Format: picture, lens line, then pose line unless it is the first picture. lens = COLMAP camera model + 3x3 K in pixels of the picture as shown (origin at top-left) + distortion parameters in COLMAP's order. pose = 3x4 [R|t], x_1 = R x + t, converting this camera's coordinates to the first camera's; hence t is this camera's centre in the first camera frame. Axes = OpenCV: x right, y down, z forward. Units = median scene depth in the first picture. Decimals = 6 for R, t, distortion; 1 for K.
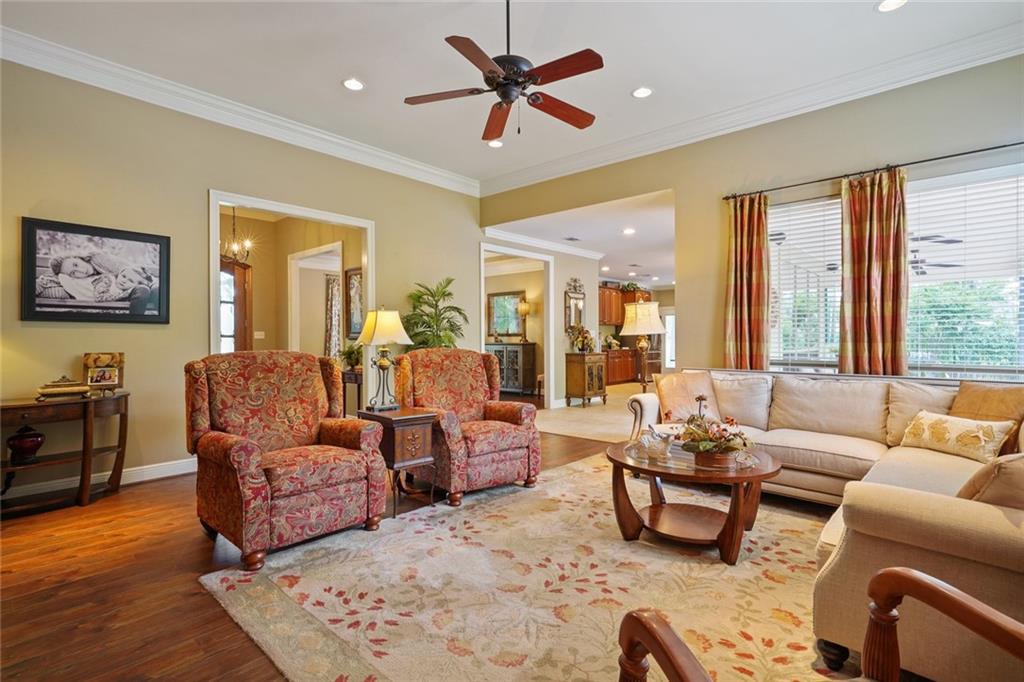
lens RADIAL K [[495.3, 0, 512.0], [0, 495.3, 341.0], [0, 0, 1]] dist [0.003823, 0.001844]
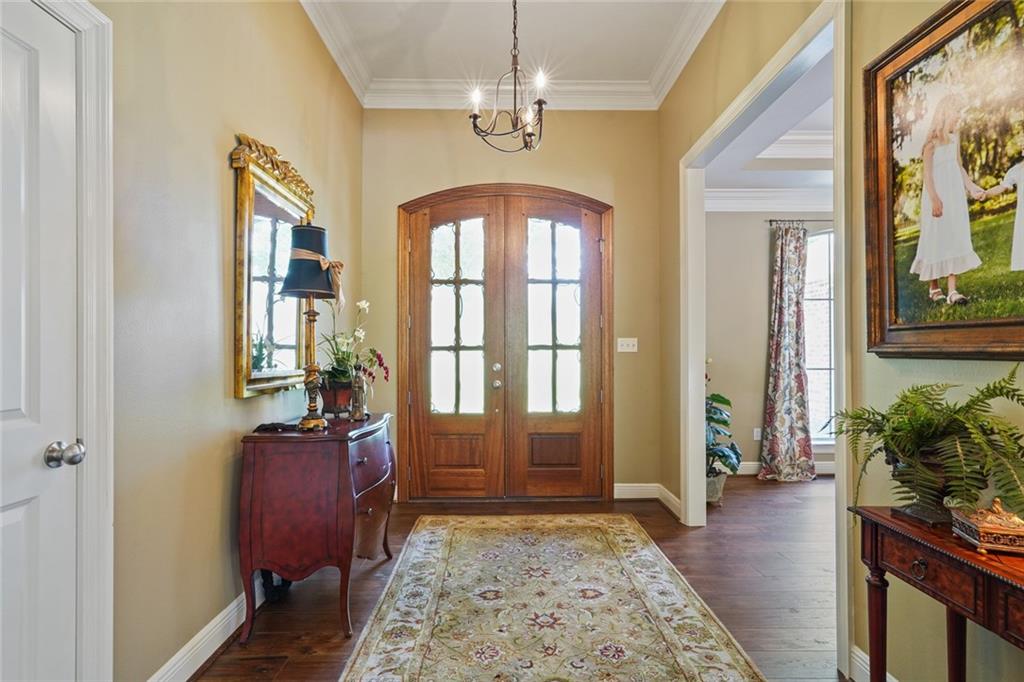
lens RADIAL K [[504.7, 0, 512.0], [0, 504.7, 341.0], [0, 0, 1]] dist [0.002206, 0.000378]
pose [[0.681389, -0.008518, -0.731871, -0.228275], [-0.009730, 0.999739, -0.020694, -0.004590], [0.731856, 0.021221, 0.681128, 0.590962]]
